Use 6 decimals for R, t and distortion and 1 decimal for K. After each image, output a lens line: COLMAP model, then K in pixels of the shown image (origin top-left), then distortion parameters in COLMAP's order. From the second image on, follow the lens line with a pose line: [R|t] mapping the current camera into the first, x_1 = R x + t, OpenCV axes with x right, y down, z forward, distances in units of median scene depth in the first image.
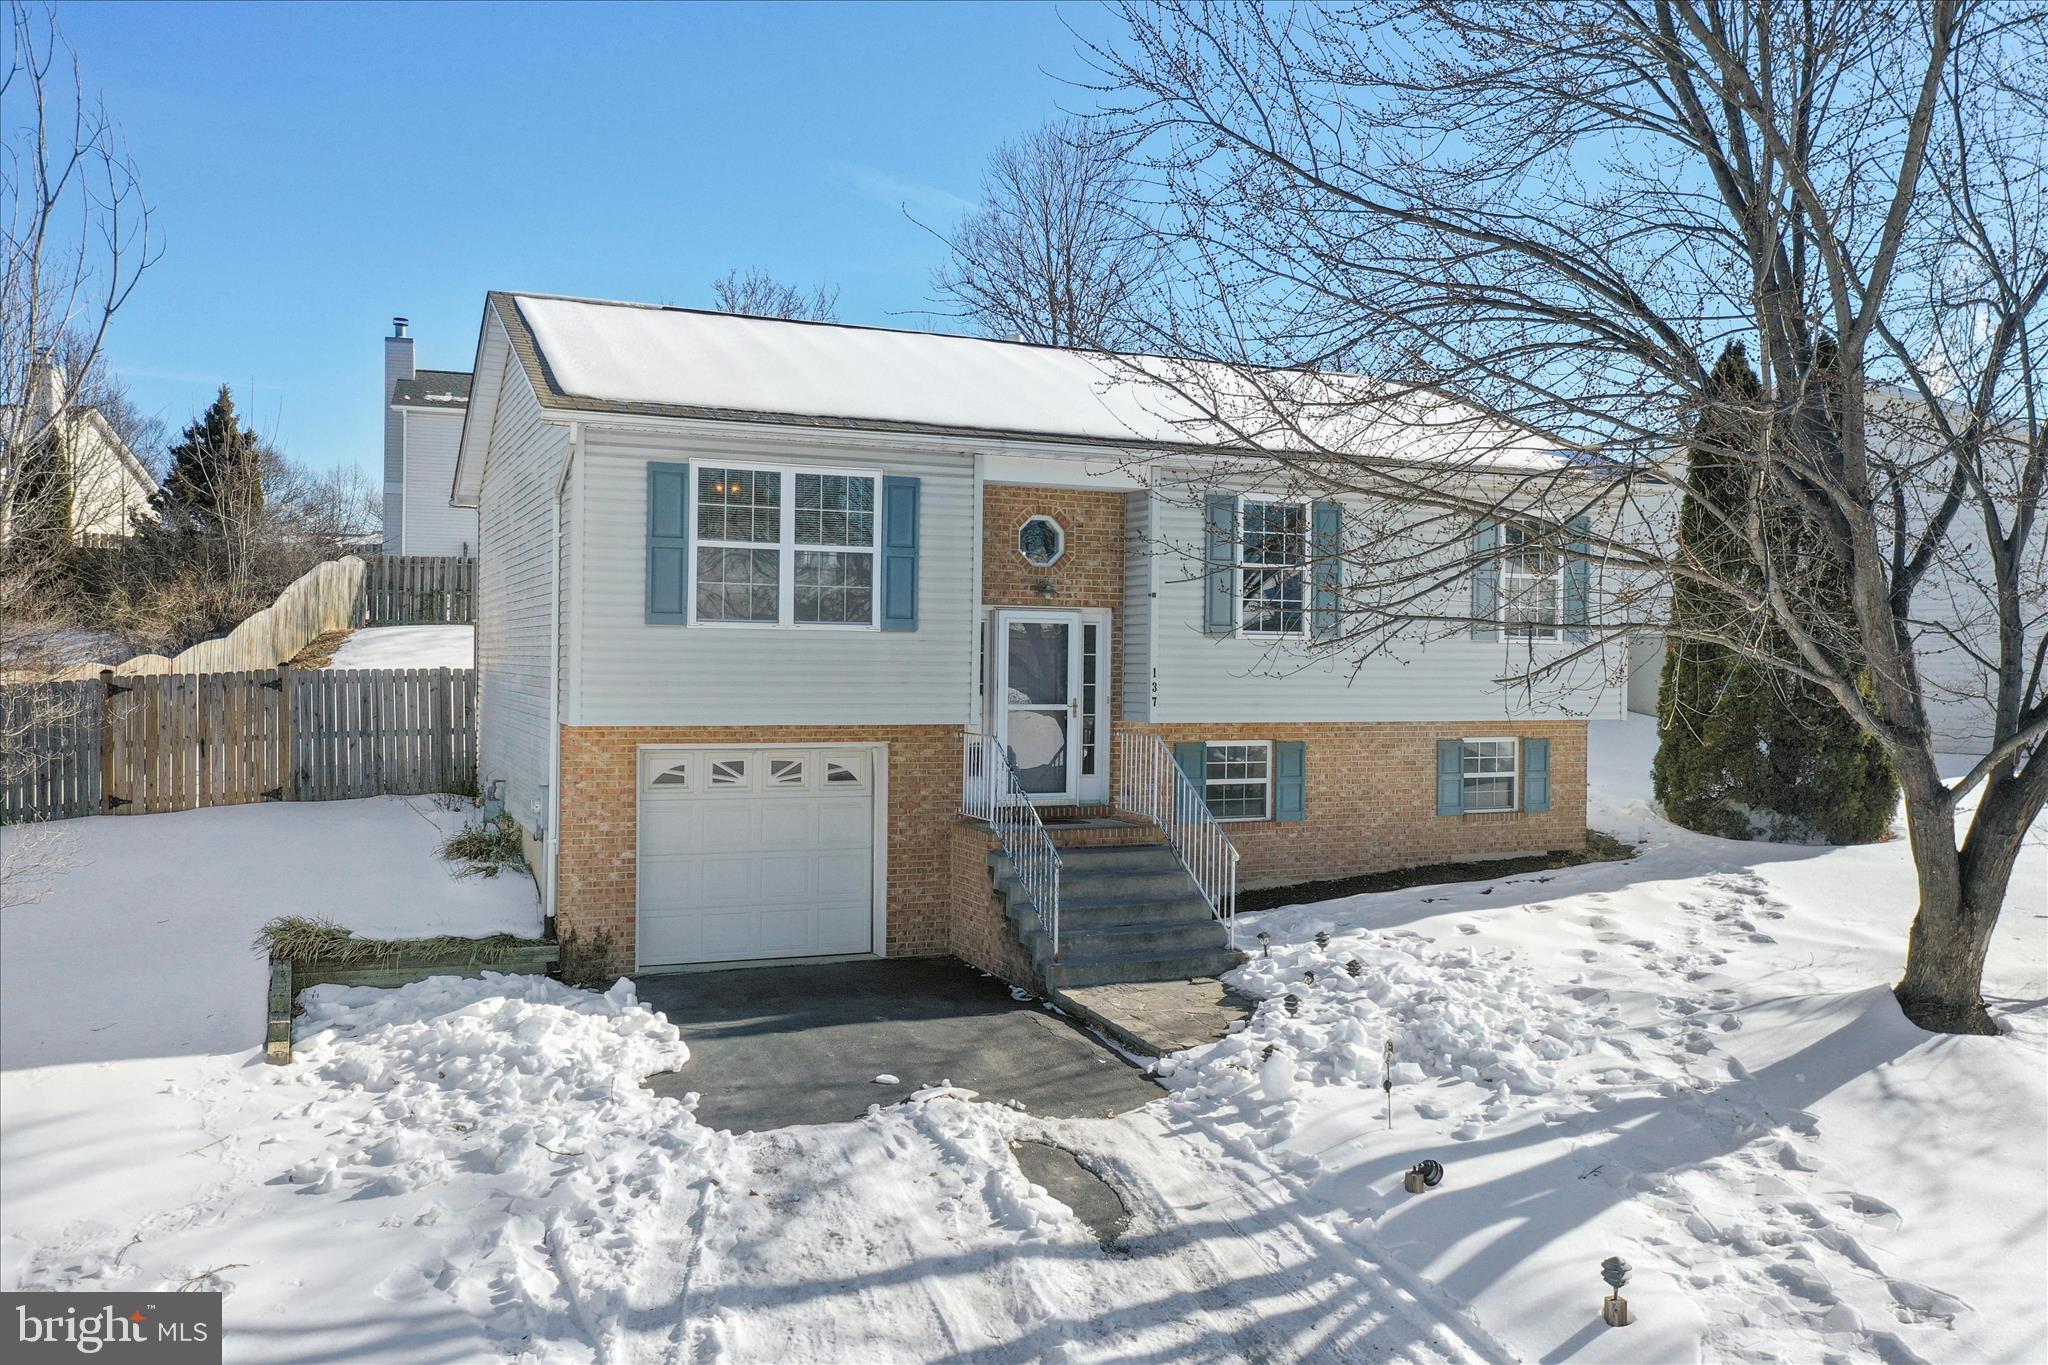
lens RADIAL K [[1582.3, 0, 1028.2], [0, 1582.3, 618.1], [0, 0, 1]] dist [-0.001585, -0.005412]
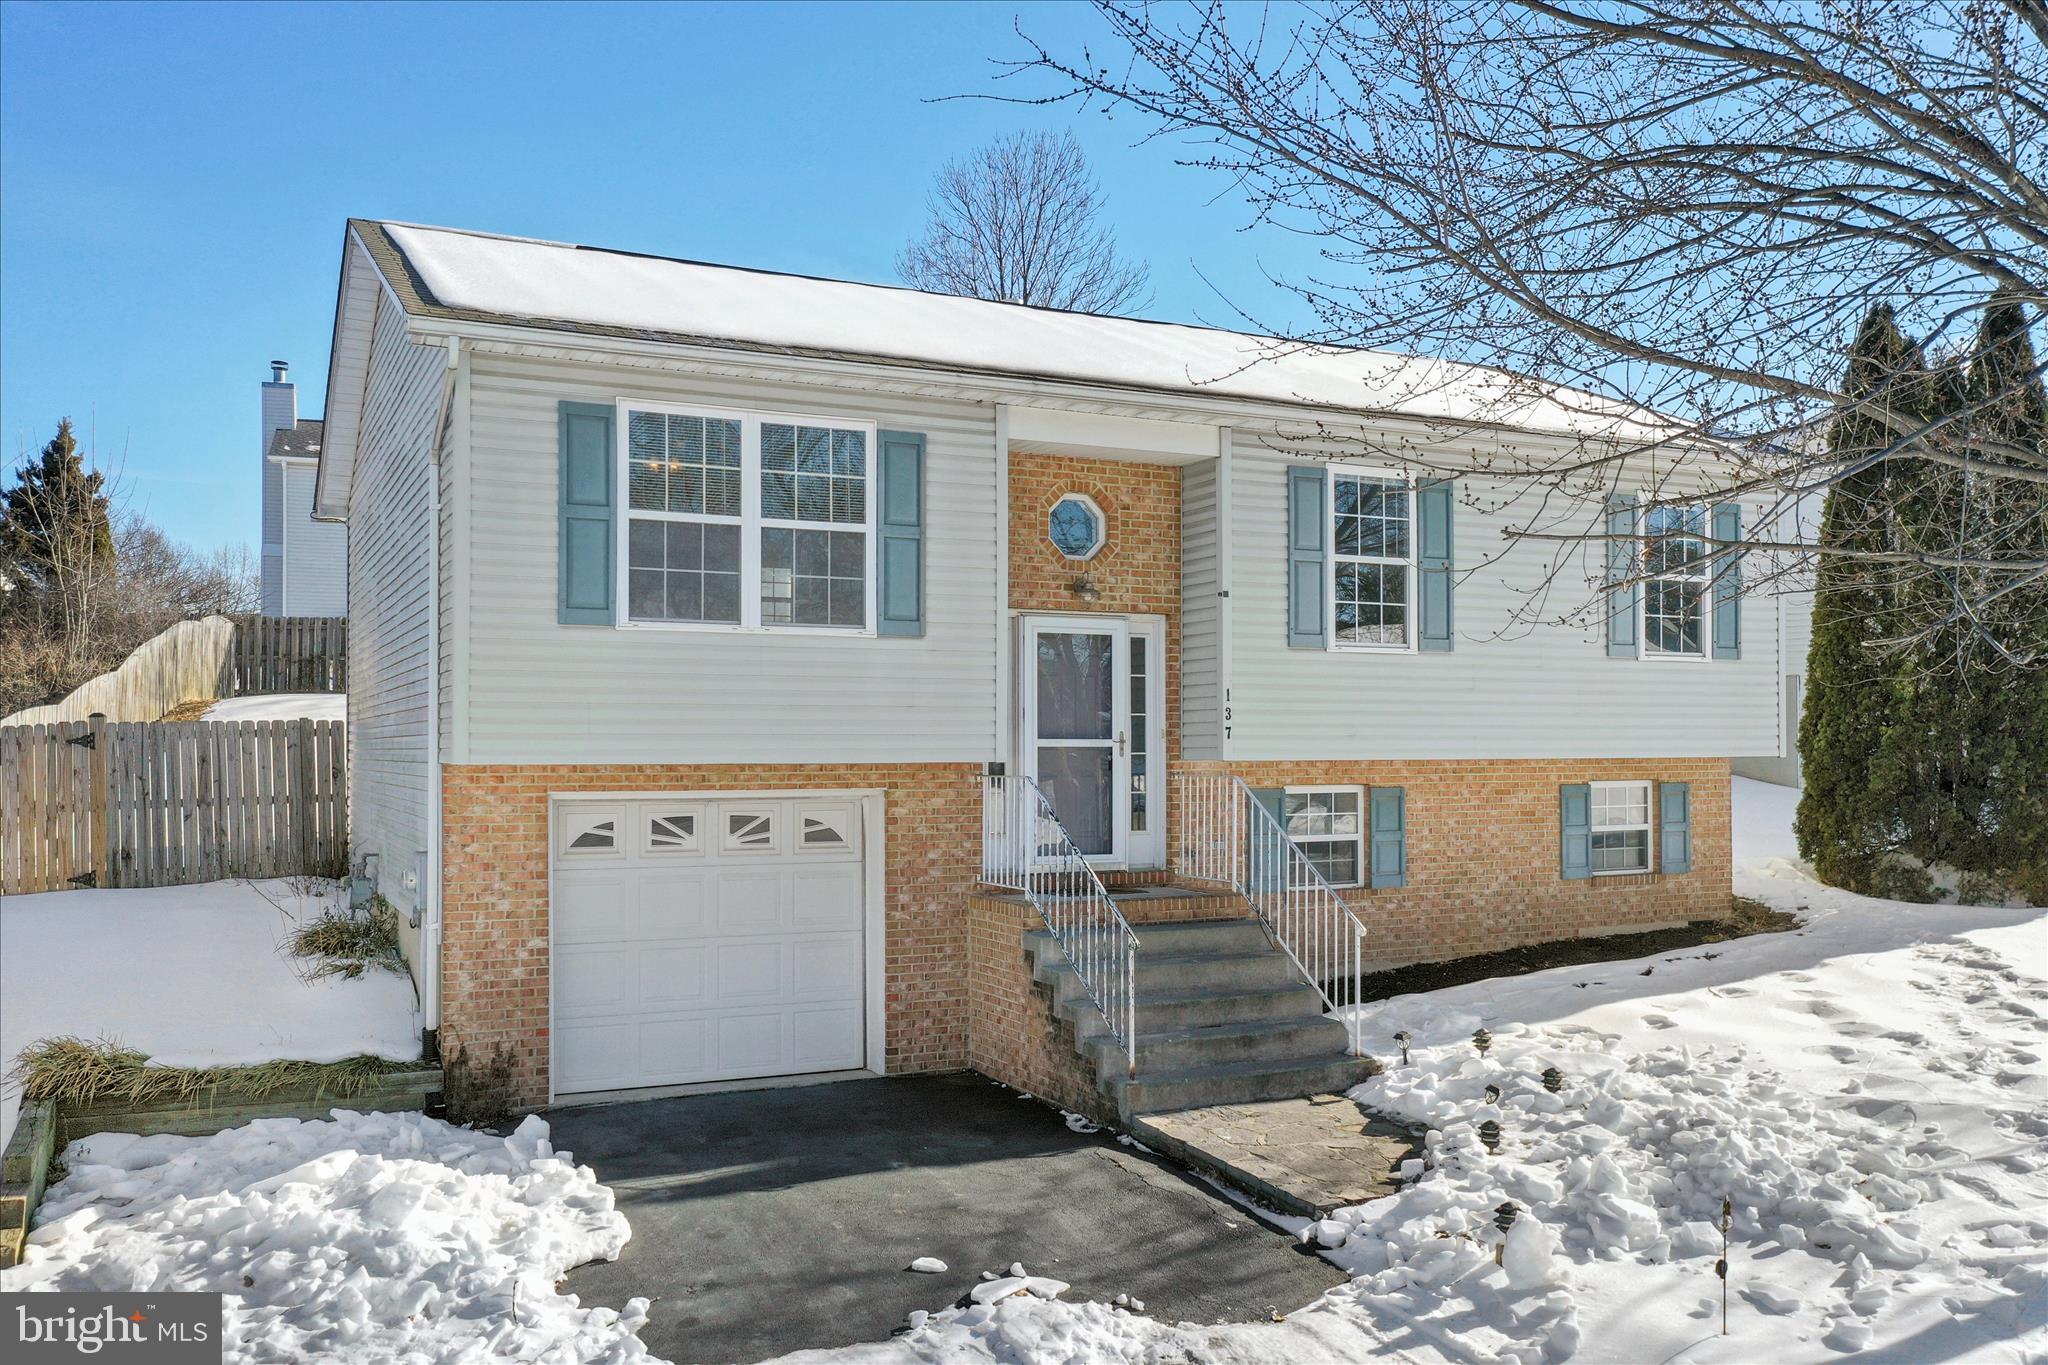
lens RADIAL K [[1620.1, 0, 1012.1], [0, 1620.1, 689.8], [0, 0, 1]] dist [-0.002532, -0.007325]
pose [[0.999268, -0.013105, 0.035950, -0.058862], [0.013499, 0.999851, -0.010753, 0.043305], [-0.035804, 0.011230, 0.999296, 0.241692]]
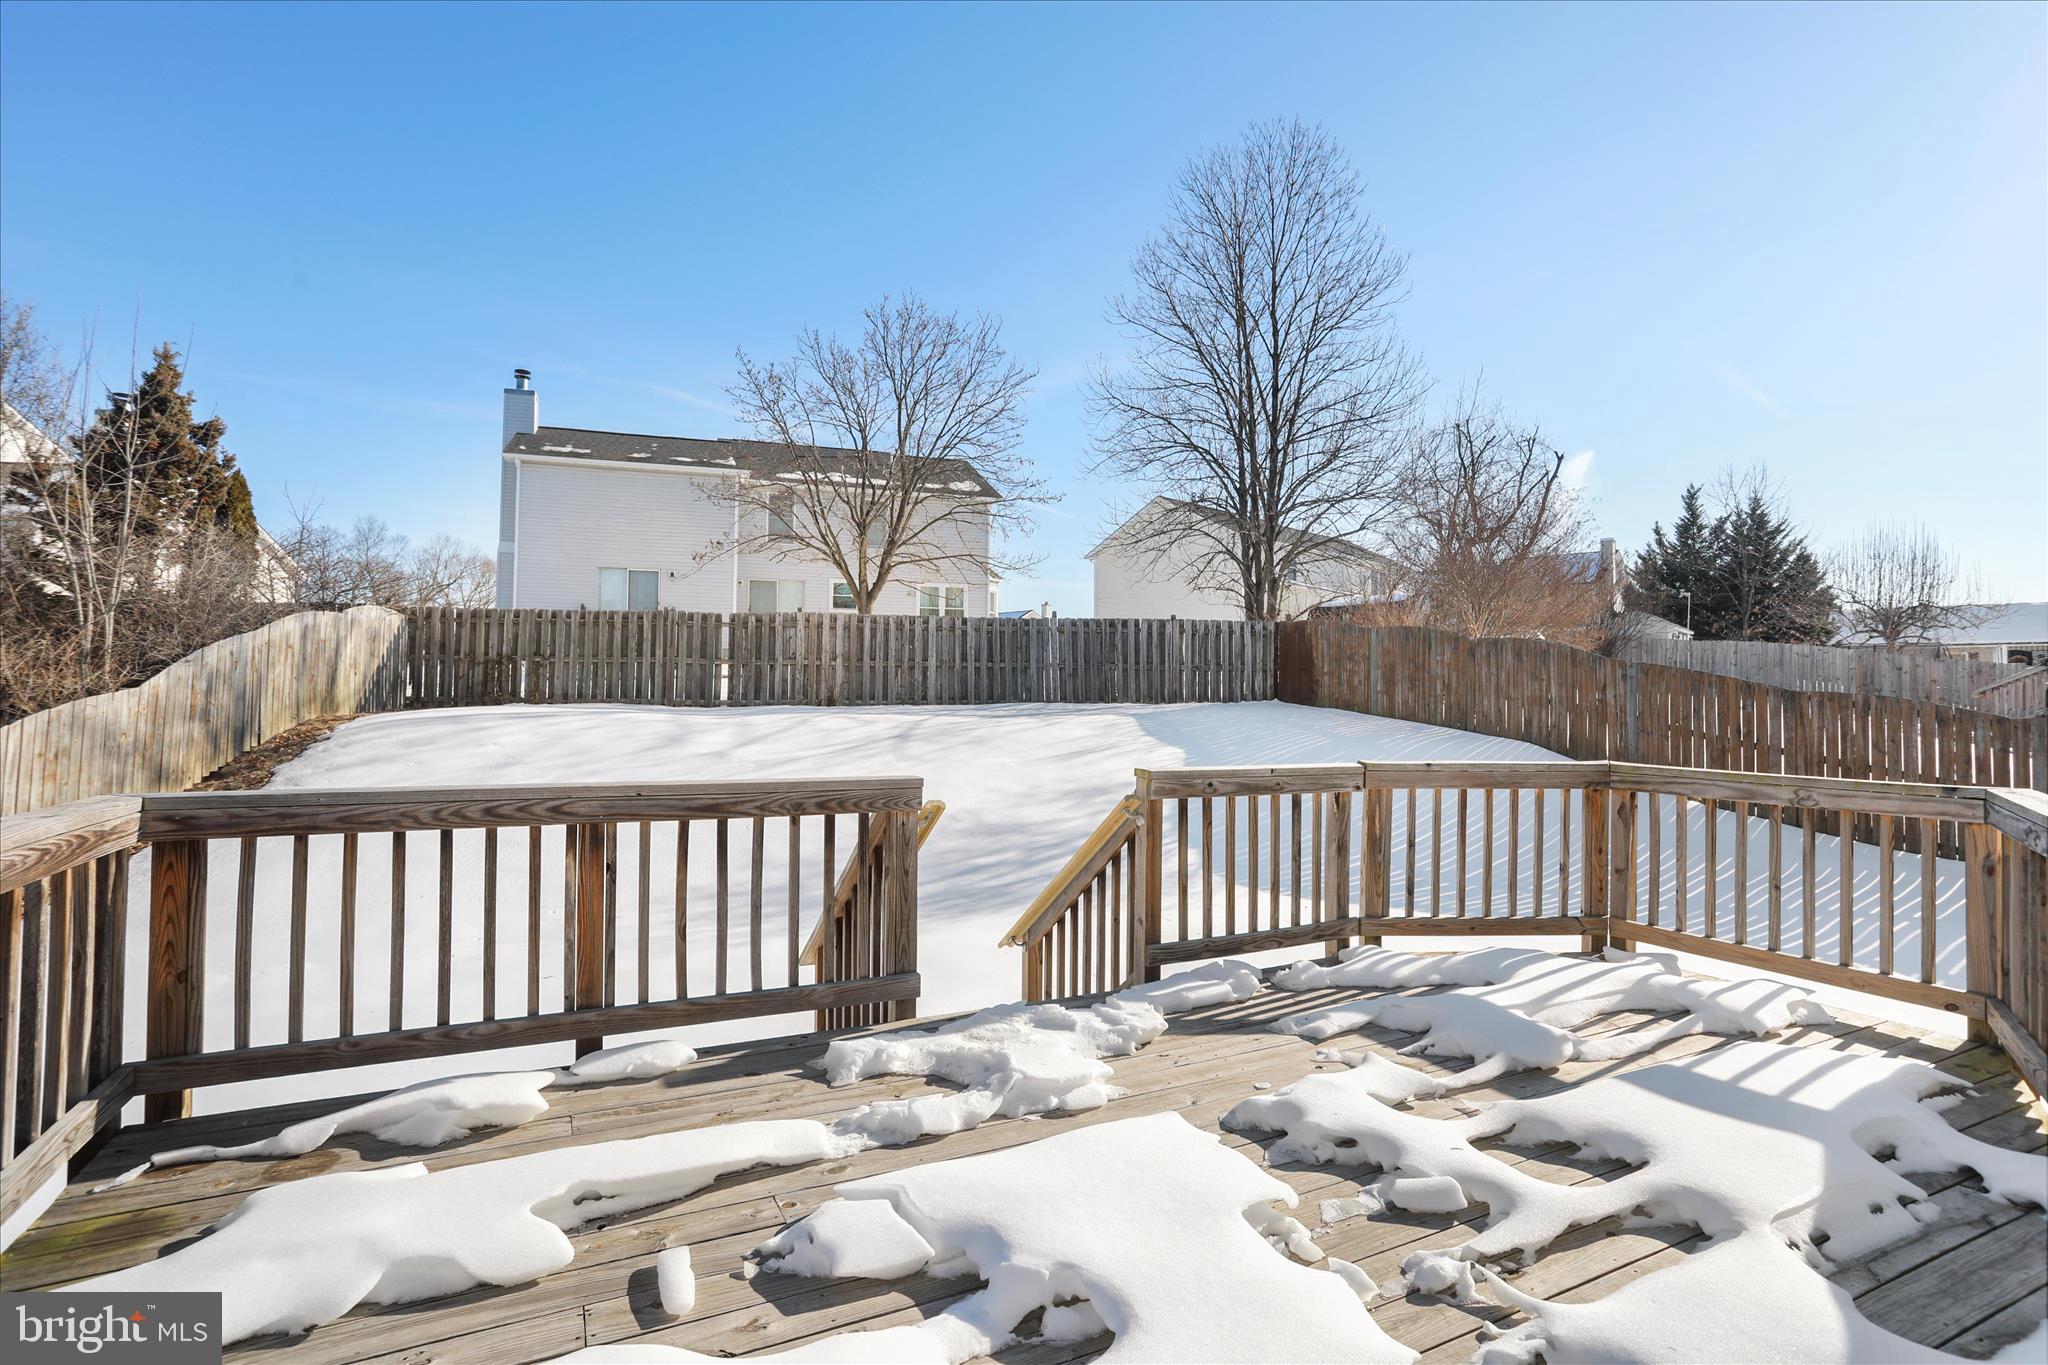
lens RADIAL K [[986.0, 0, 1016.5], [0, 986.0, 677.9], [0, 0, 1]] dist [-0.042014, 0.021722]
pose [[0.999892, -0.002068, 0.014574, -0.391113], [0.002114, 0.999993, -0.003117, -0.014287], [-0.014567, 0.003148, 0.999889, 1.458240]]
